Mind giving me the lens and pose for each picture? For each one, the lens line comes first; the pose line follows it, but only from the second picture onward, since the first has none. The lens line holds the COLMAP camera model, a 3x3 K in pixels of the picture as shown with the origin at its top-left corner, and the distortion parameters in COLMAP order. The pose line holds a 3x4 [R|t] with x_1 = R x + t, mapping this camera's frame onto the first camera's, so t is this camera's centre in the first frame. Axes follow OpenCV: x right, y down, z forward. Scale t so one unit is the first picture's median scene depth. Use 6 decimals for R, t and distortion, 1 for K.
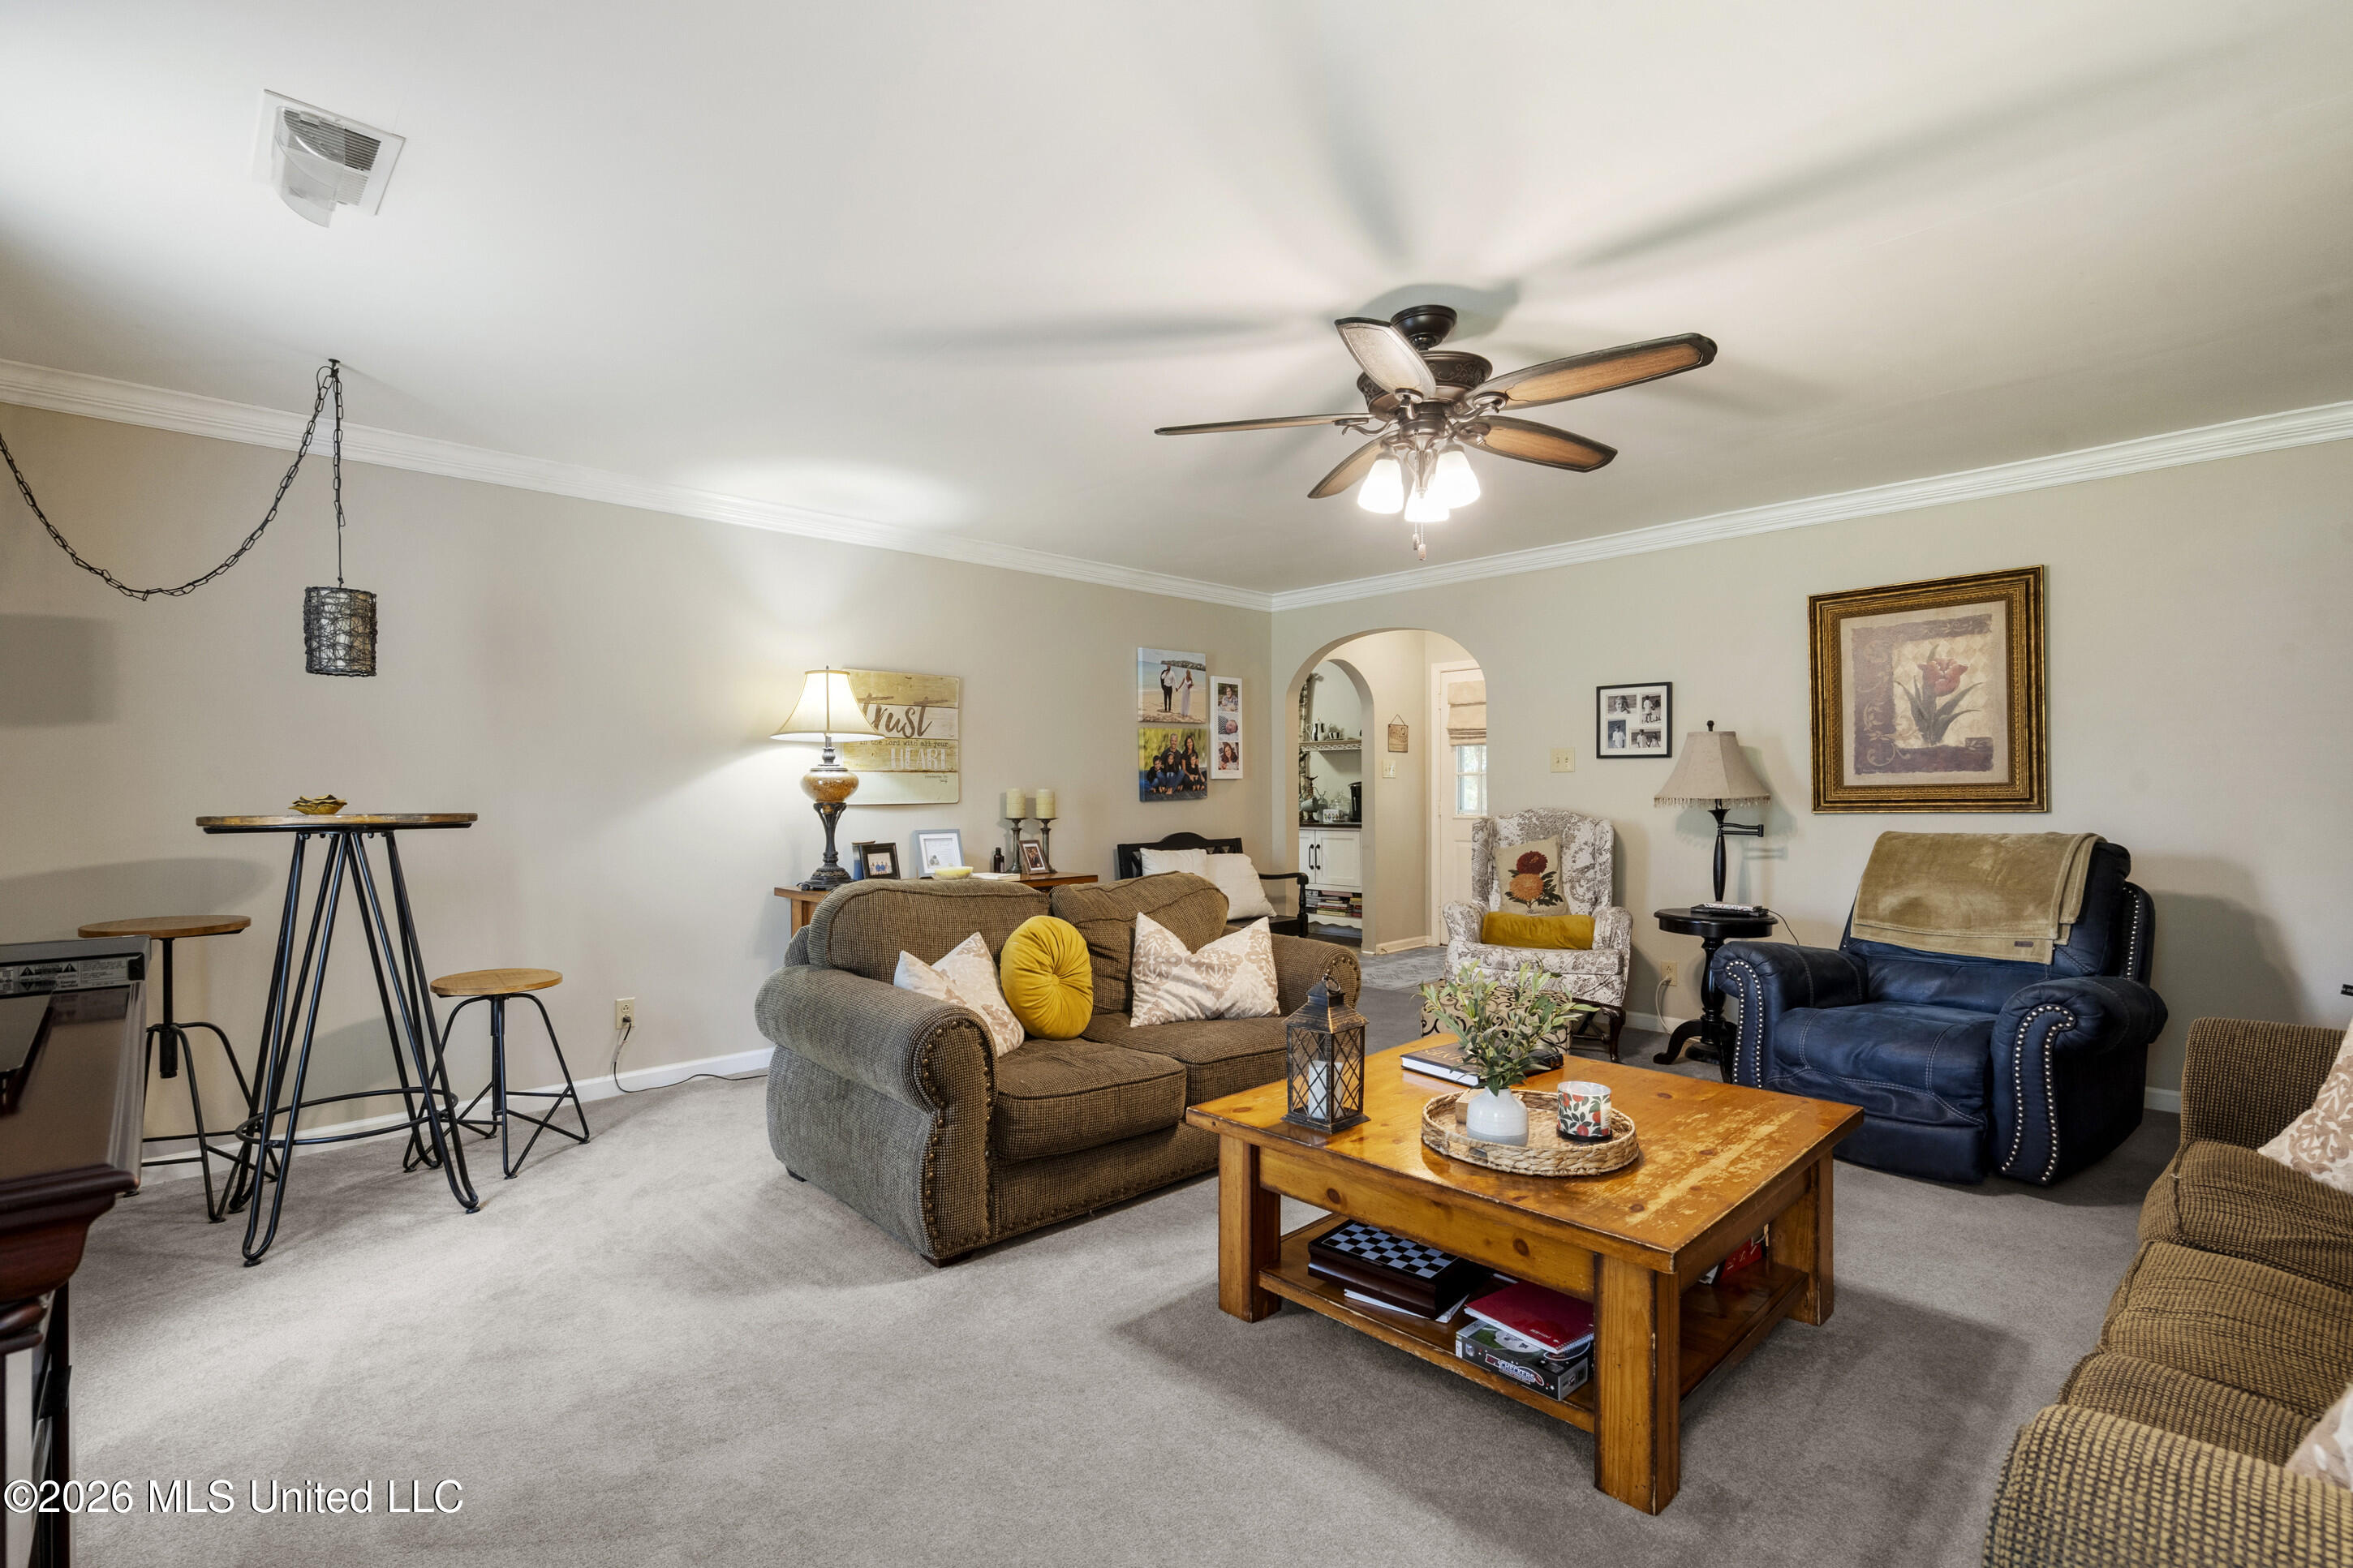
lens RADIAL K [[1068.7, 0, 1164.1], [0, 1068.7, 790.7], [0, 0, 1]] dist [0.000863, -0.000182]
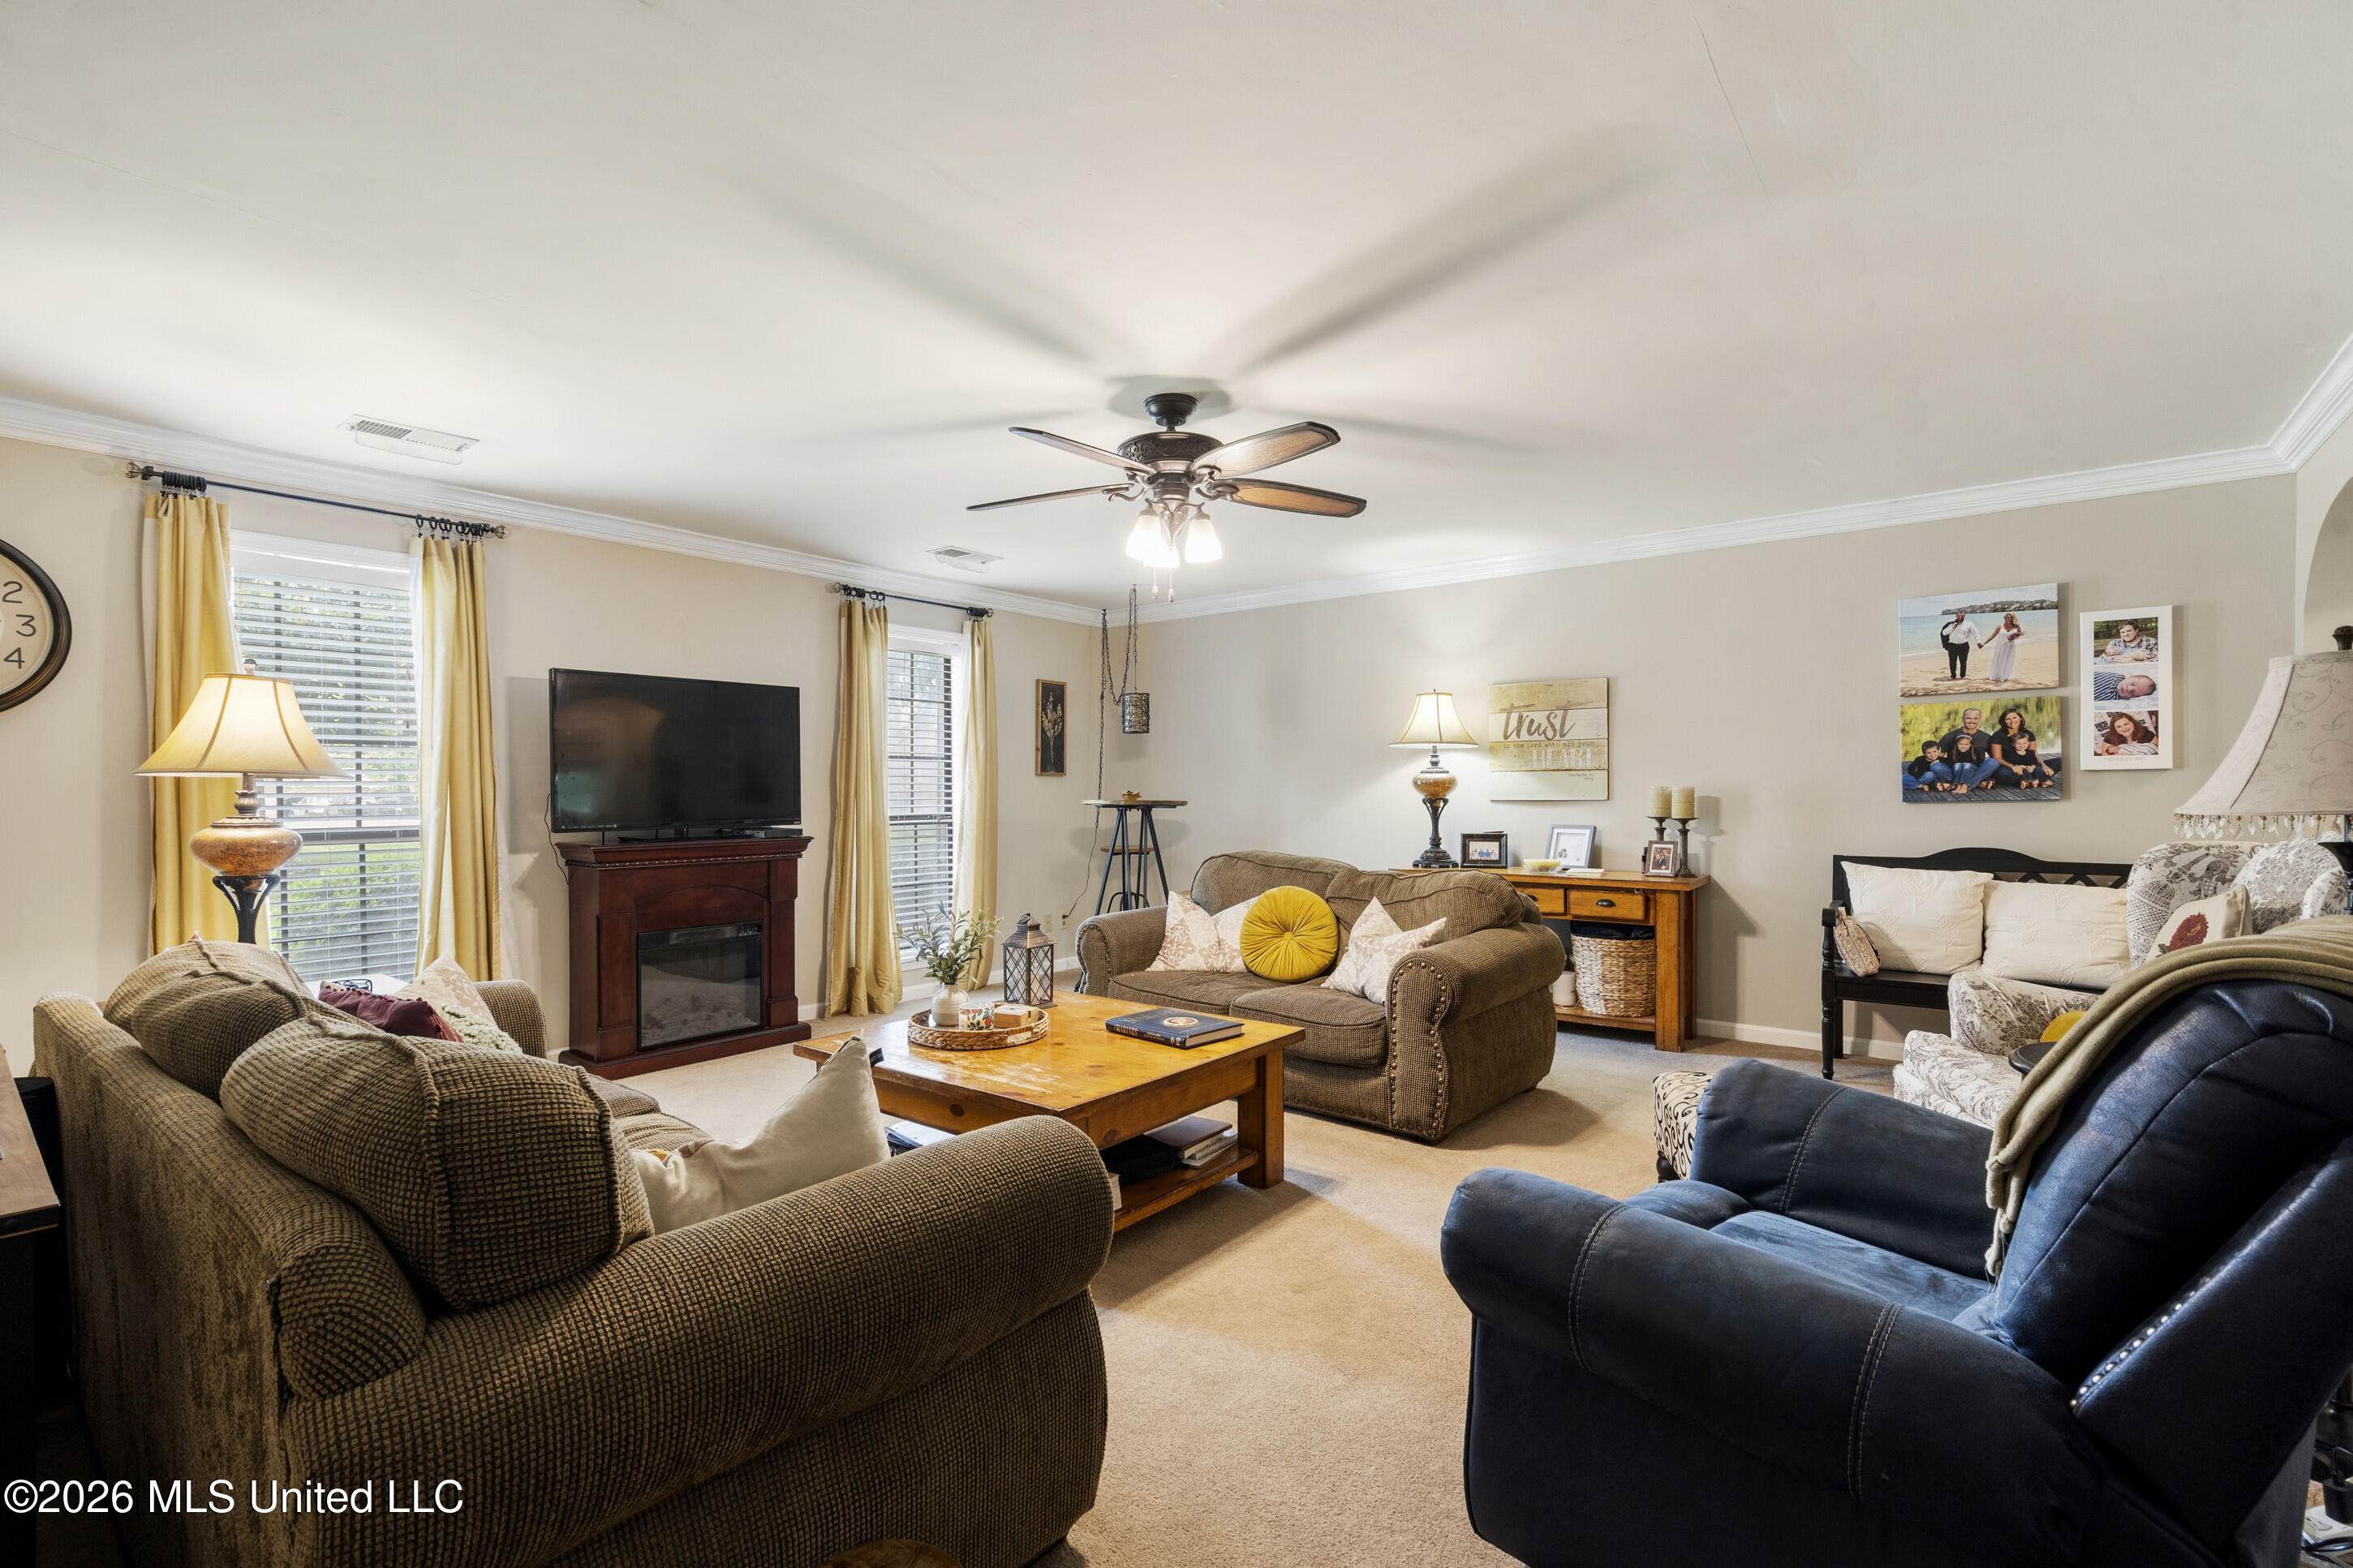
lens RADIAL K [[1068.7, 0, 1164.3], [0, 1068.7, 794.8], [0, 0, 1]] dist [0.000863, -0.000182]
pose [[0.141330, 0.012047, -0.989889, 0.759766], [0.004051, 0.999911, 0.012748, -0.008331], [0.989954, -0.005812, 0.141269, 0.433598]]
